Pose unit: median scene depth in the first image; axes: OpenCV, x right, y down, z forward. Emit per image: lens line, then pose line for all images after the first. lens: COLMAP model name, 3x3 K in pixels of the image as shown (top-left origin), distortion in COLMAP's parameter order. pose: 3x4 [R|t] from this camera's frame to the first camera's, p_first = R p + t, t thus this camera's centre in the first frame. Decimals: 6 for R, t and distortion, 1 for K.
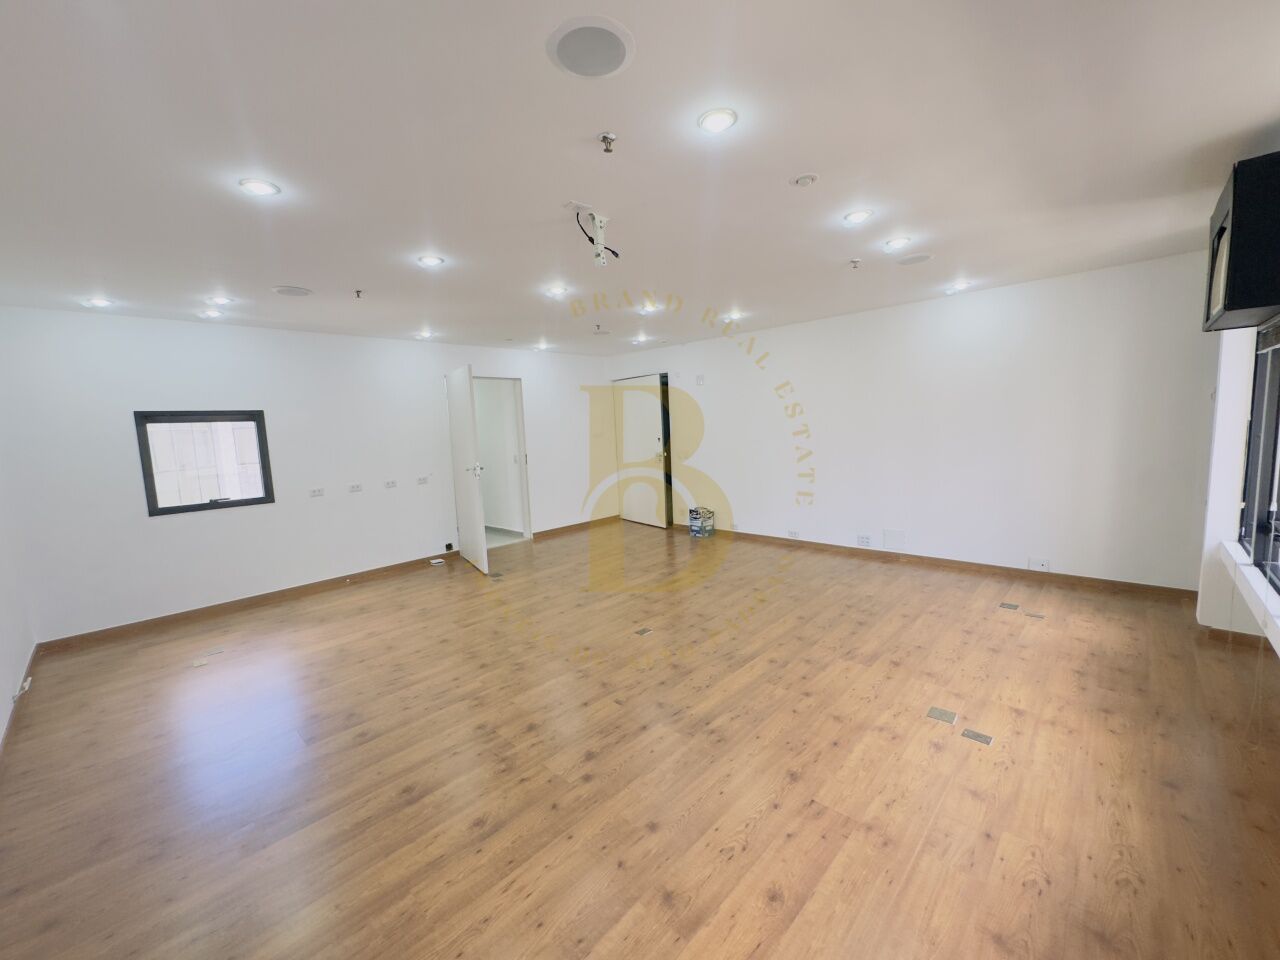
lens RADIAL K [[510.8, 0, 638.5], [0, 510.8, 480.6], [0, 0, 1]] dist [-0.003106, 0.000827]
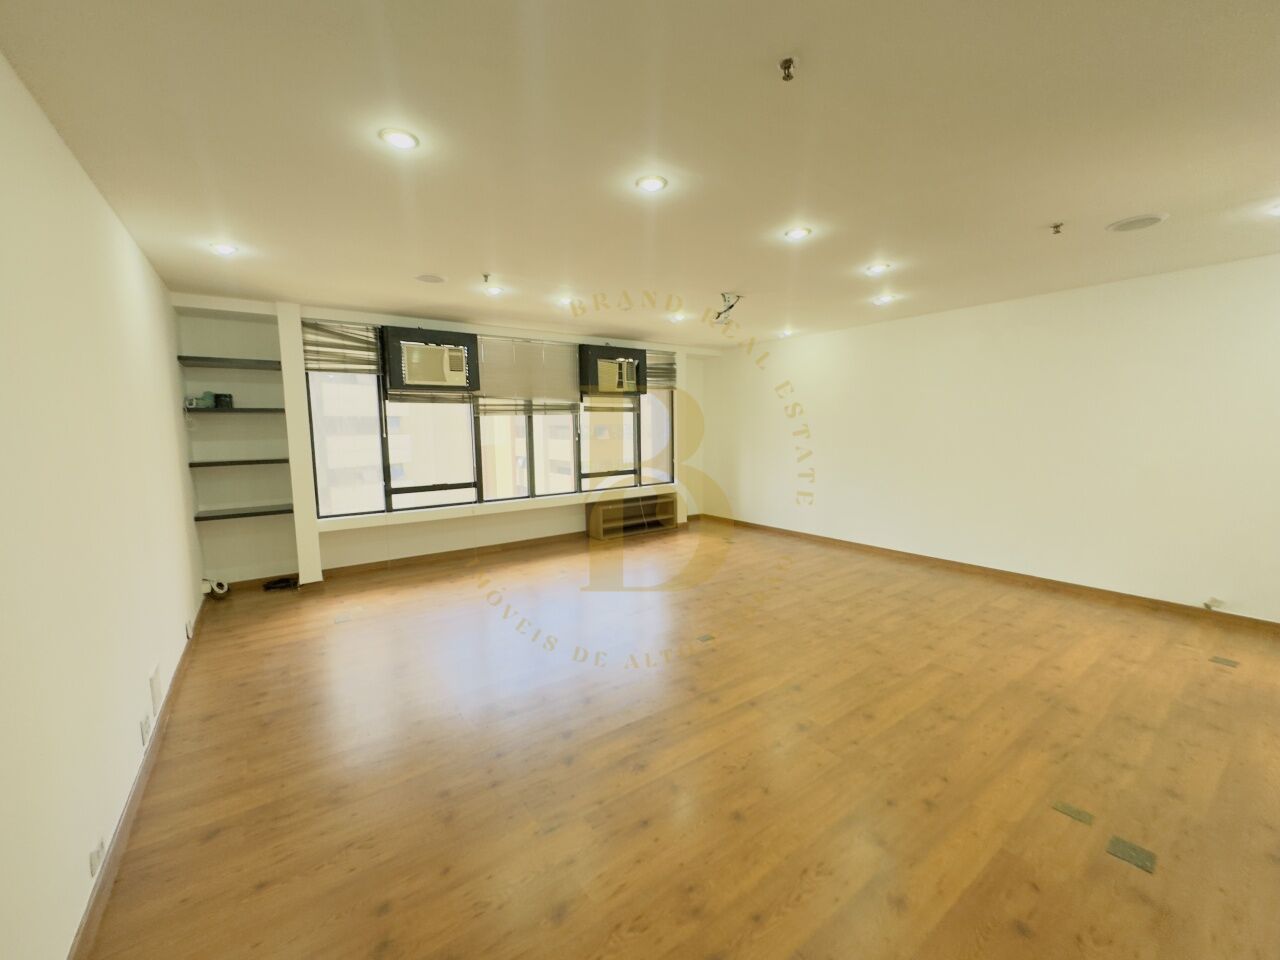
lens RADIAL K [[510.8, 0, 639.5], [0, 510.8, 479.2], [0, 0, 1]] dist [-0.003106, 0.000827]
pose [[-0.981898, 0.037224, 0.185718, -0.056178], [0.075543, 0.976103, 0.203756, -0.193835], [-0.173695, 0.214098, -0.961245, 1.855155]]
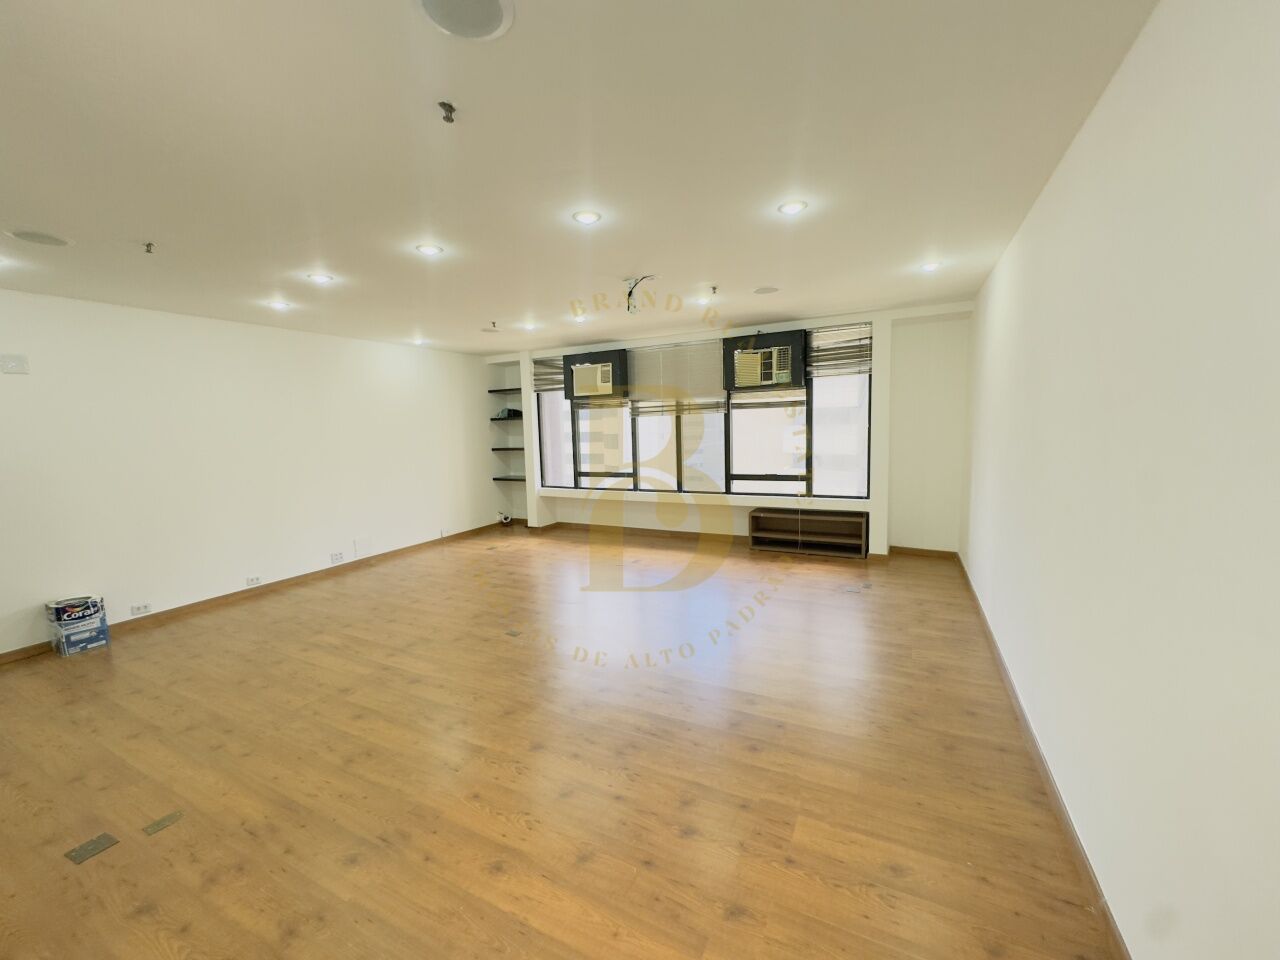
lens RADIAL K [[510.8, 0, 639.9], [0, 510.8, 479.4], [0, 0, 1]] dist [-0.003106, 0.000827]
pose [[-0.281073, -0.050340, 0.958365, -1.004034], [0.147120, 0.984559, 0.094864, -0.062410], [-0.948343, 0.167658, -0.269327, 0.975109]]
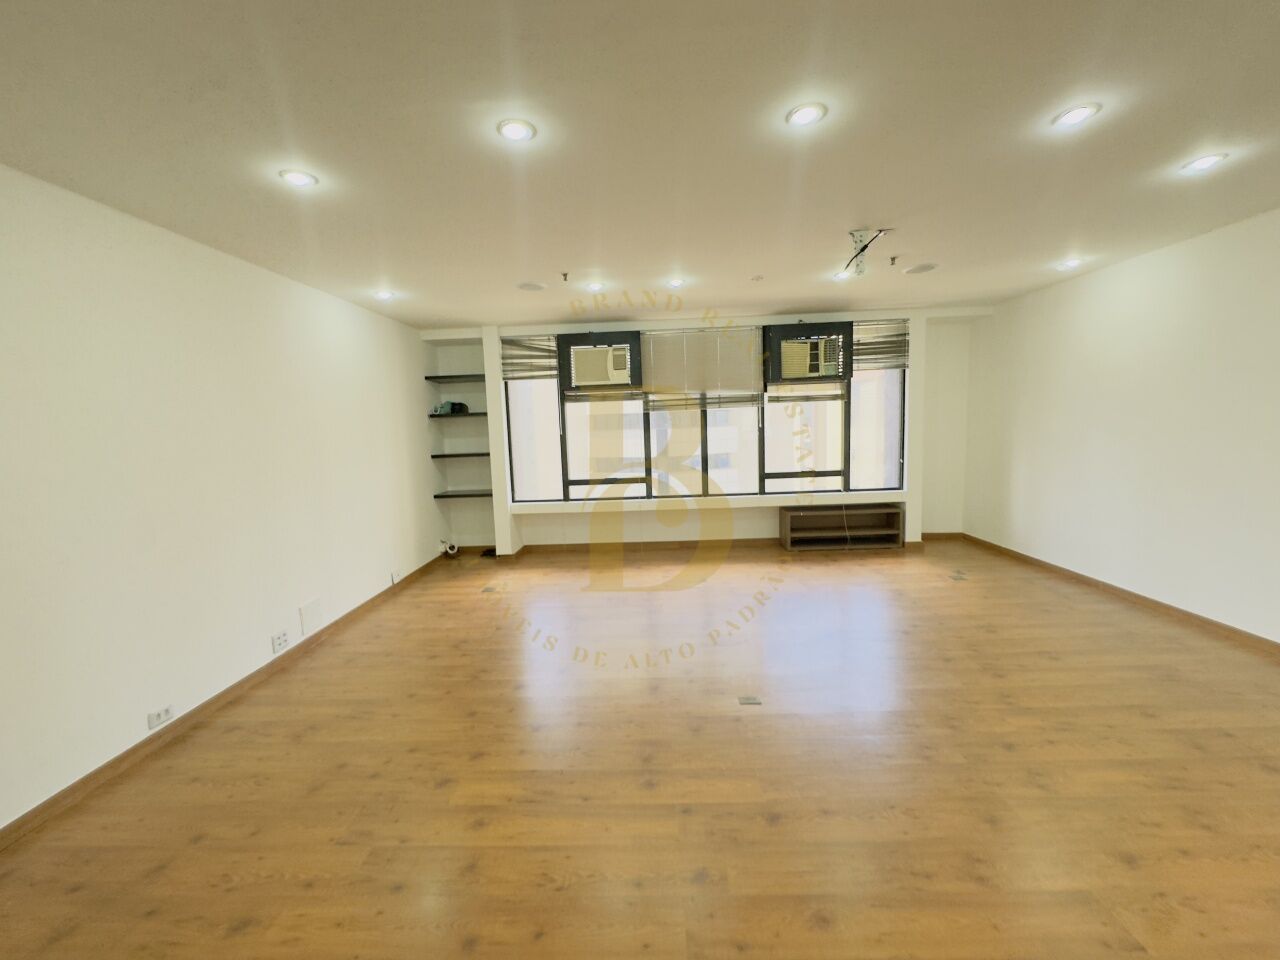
lens RADIAL K [[510.8, 0, 639.8], [0, 510.8, 479.5], [0, 0, 1]] dist [-0.003106, 0.000827]
pose [[-0.668249, -0.011250, 0.743852, -0.415275], [0.147055, 0.978159, 0.146902, -0.137221], [-0.729258, 0.207554, -0.652000, 1.505645]]
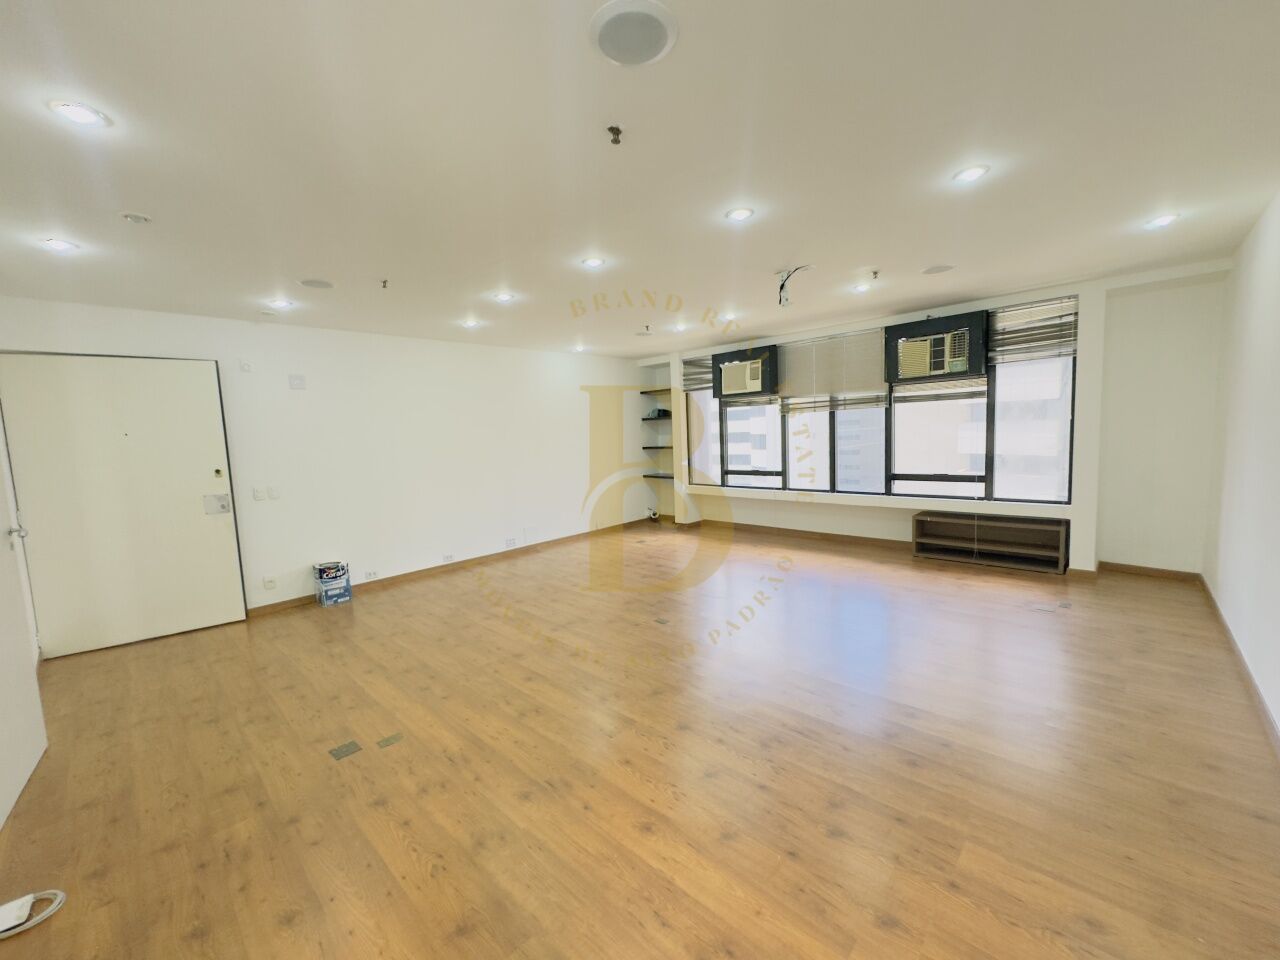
lens RADIAL K [[510.8, 0, 639.8], [0, 510.8, 480.4], [0, 0, 1]] dist [-0.003106, 0.000827]
pose [[-0.000863, -0.052617, 0.998614, -1.022865], [0.152638, 0.986906, 0.052132, -0.053530], [-0.988282, 0.152472, 0.007180, 0.983704]]
